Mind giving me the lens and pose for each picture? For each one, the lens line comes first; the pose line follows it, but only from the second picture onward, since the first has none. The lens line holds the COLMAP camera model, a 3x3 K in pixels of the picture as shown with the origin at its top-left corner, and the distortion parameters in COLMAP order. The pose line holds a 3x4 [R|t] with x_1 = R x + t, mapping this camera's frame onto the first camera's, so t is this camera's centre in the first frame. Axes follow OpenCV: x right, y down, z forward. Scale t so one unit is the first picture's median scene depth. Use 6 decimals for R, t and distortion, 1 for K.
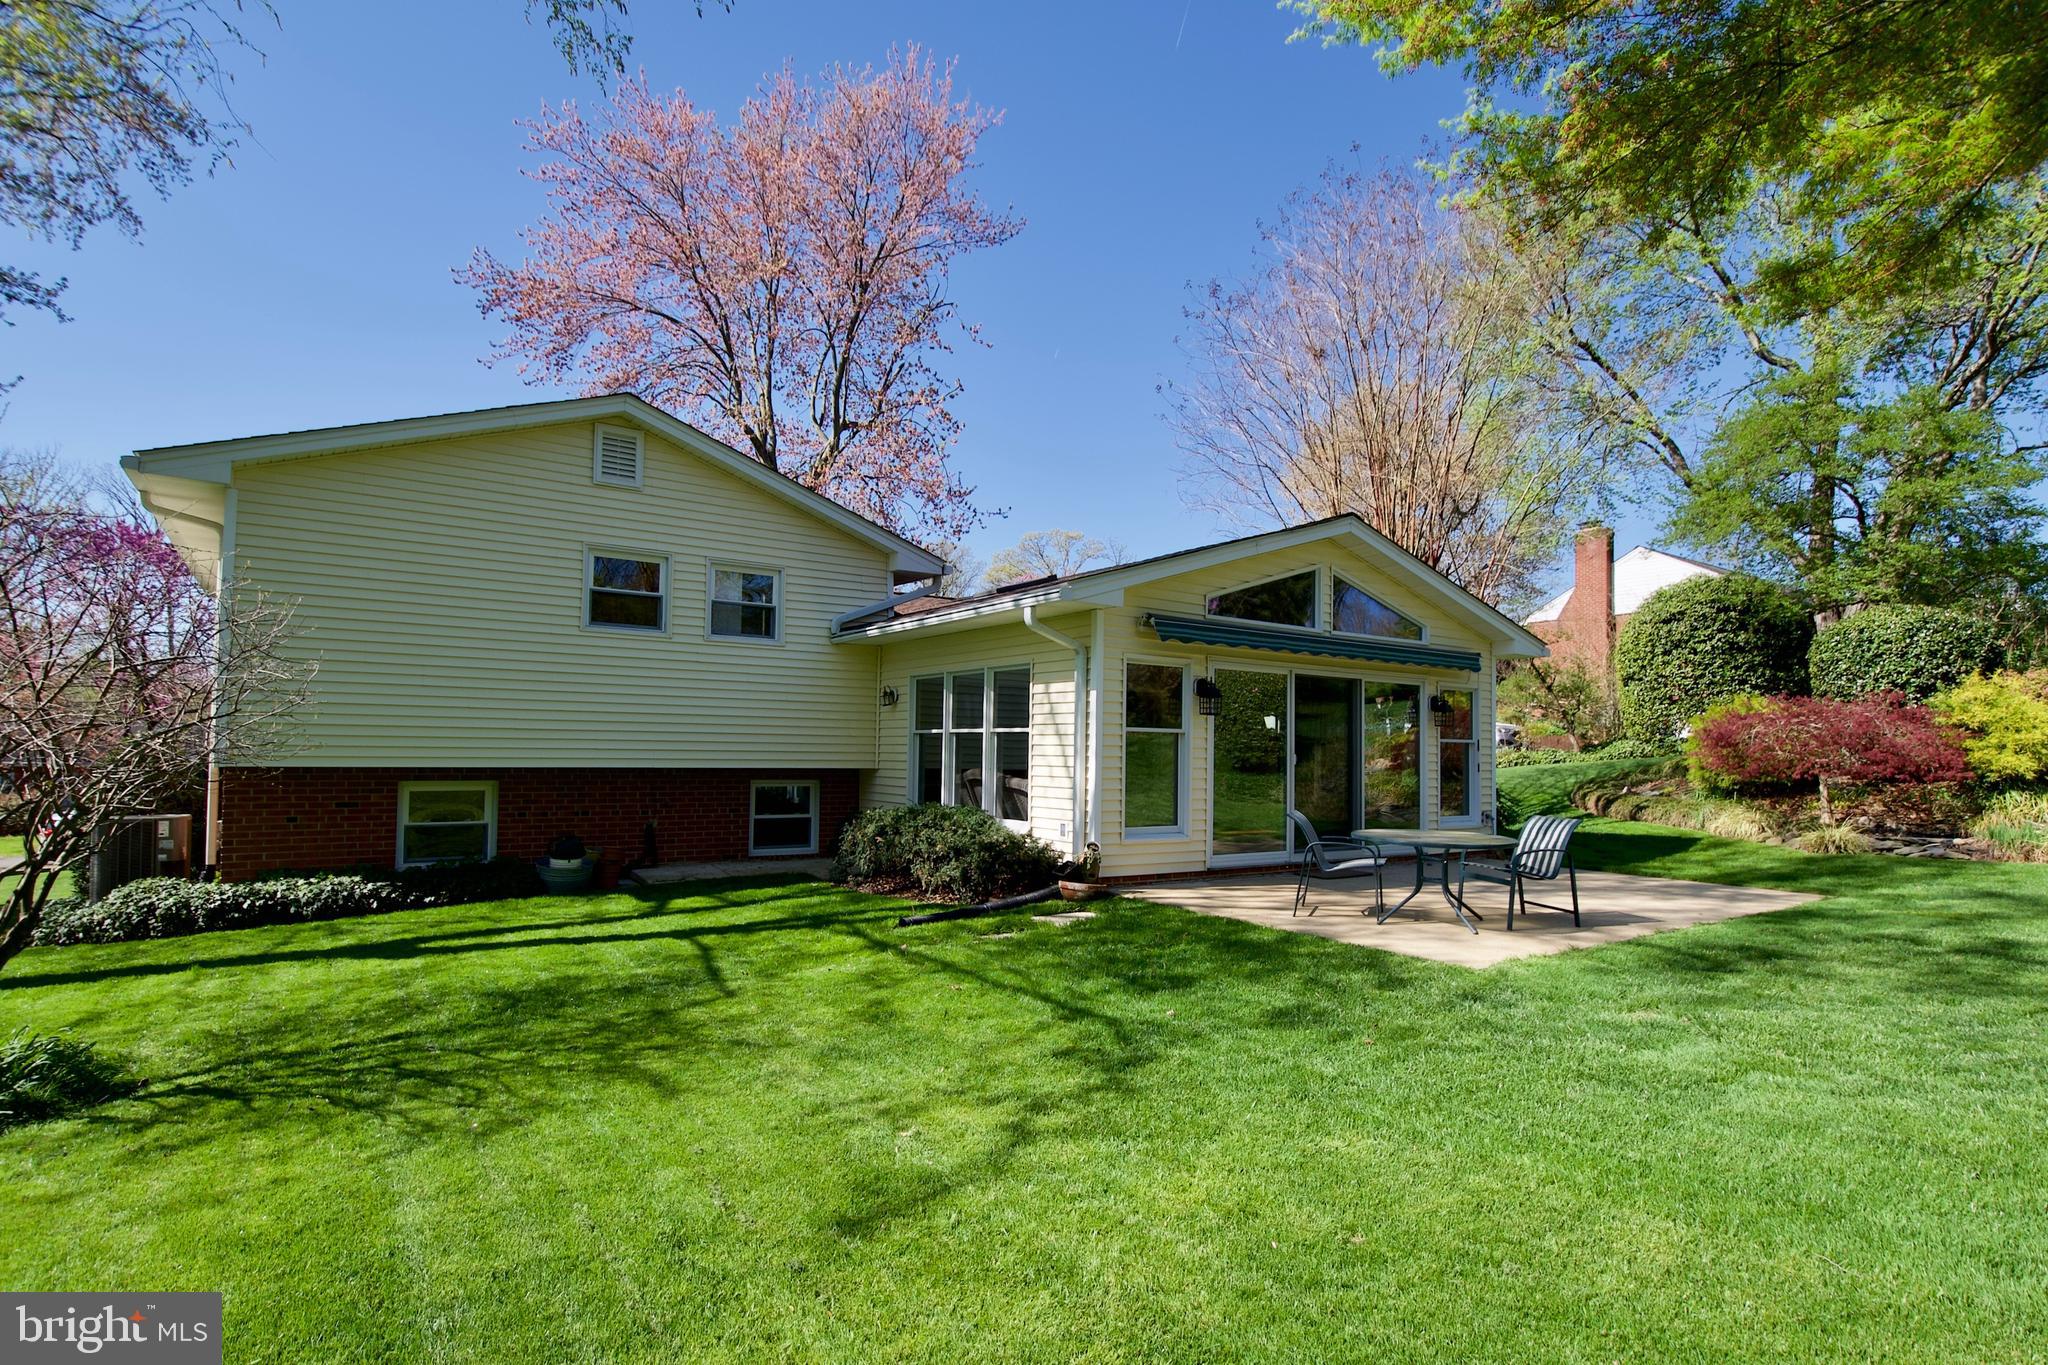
lens RADIAL K [[989.5, 0, 1037.6], [0, 989.5, 720.5], [0, 0, 1]] dist [0.009182, -0.016262]
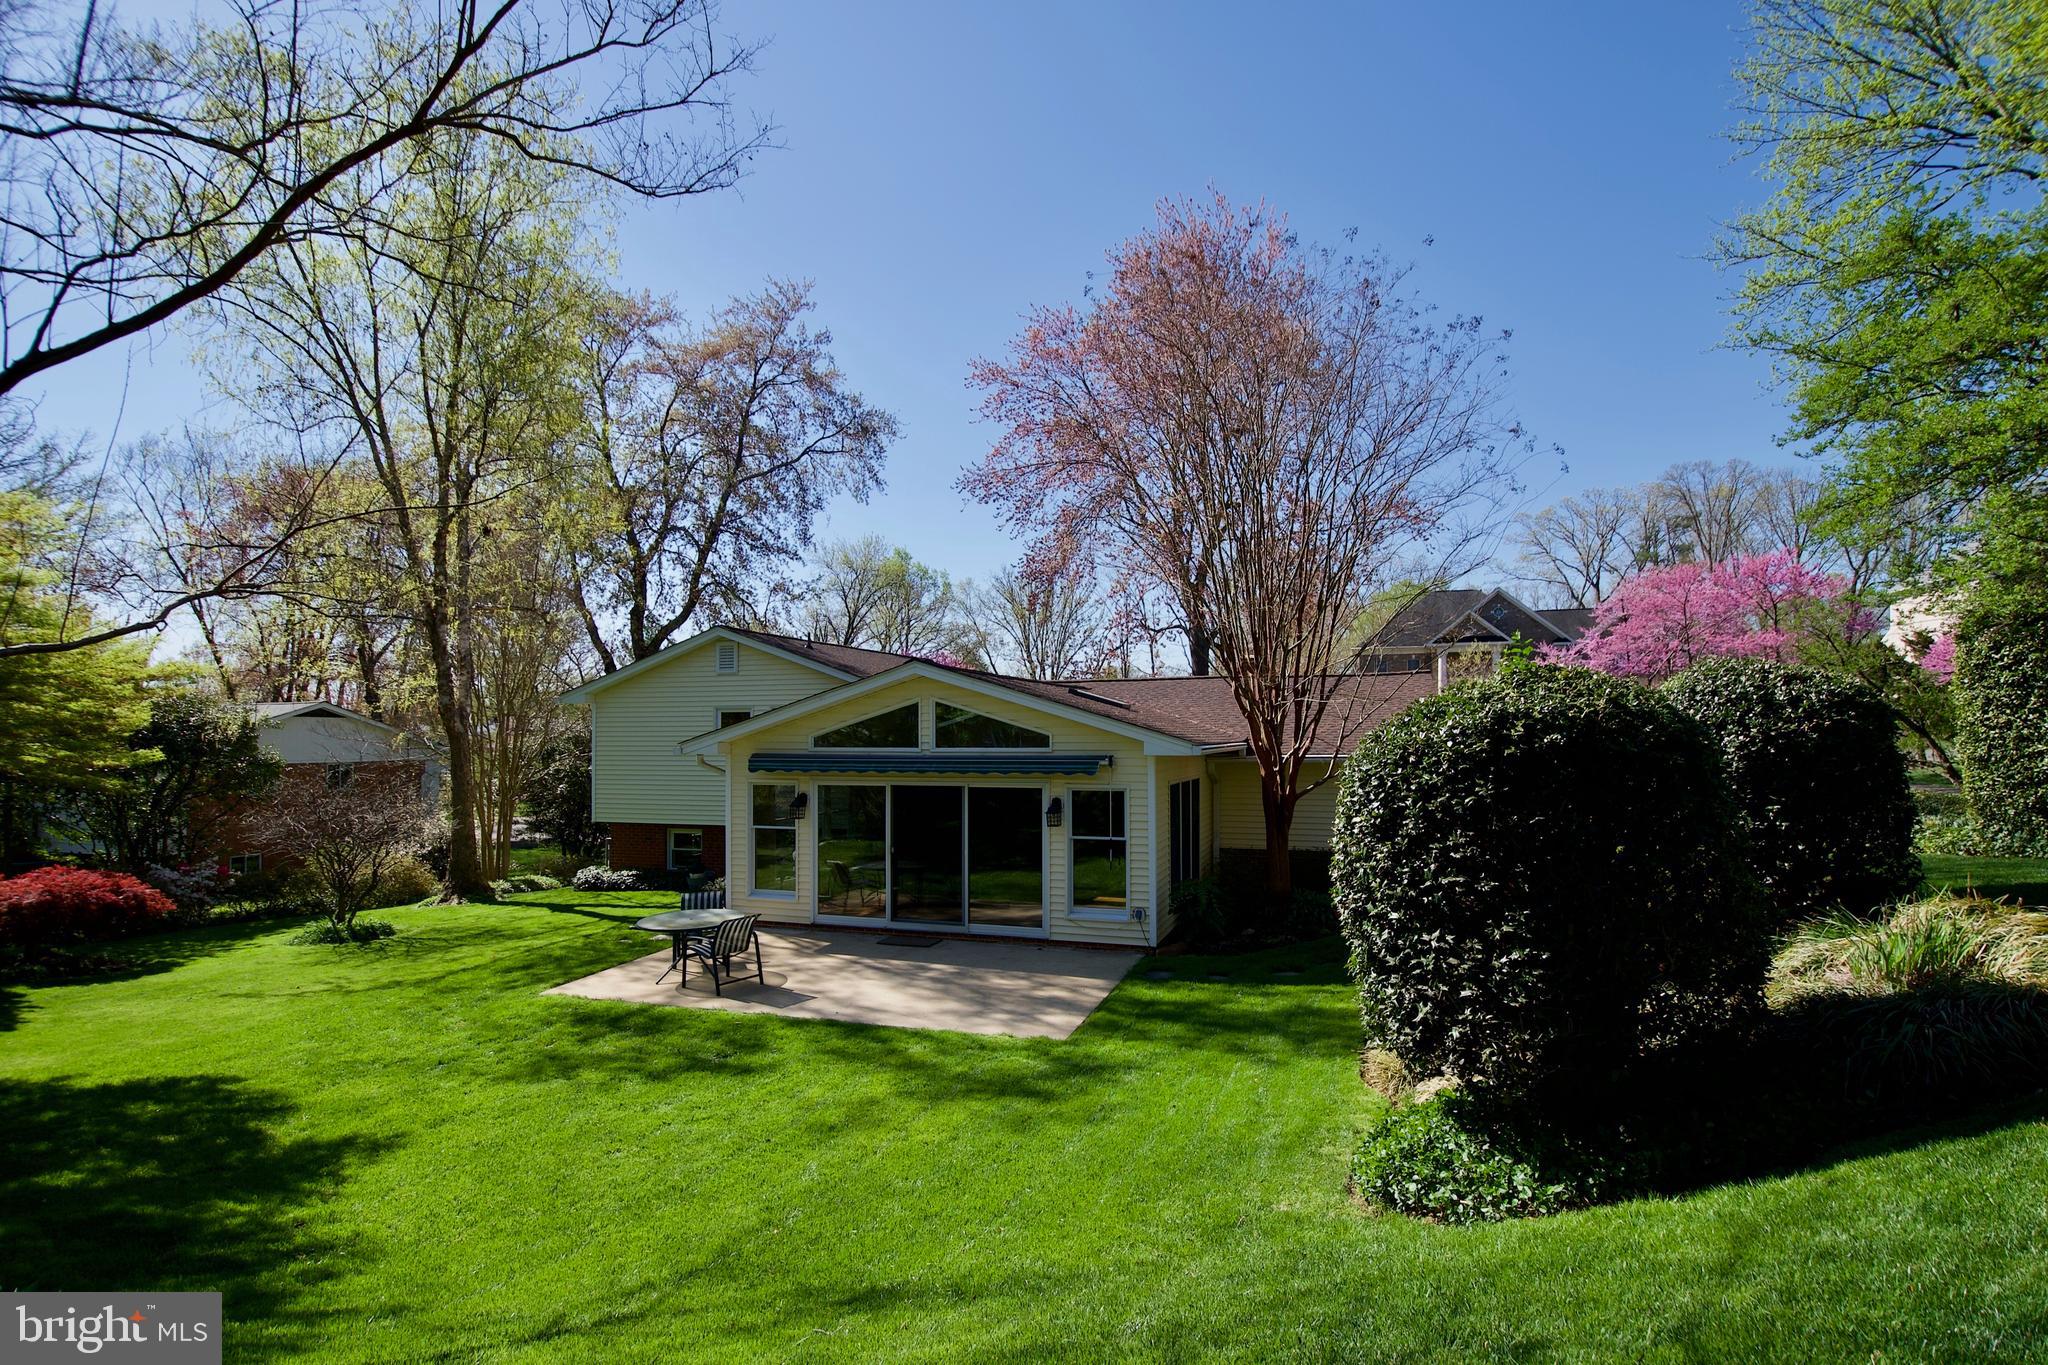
lens RADIAL K [[989.5, 0, 1037.6], [0, 989.5, 720.5], [0, 0, 1]] dist [0.009182, -0.016262]
pose [[0.628548, -0.025810, -0.777343, 1.399234], [0.035030, 0.999374, -0.004858, -0.119395], [0.776982, -0.024177, 0.629058, 0.327309]]
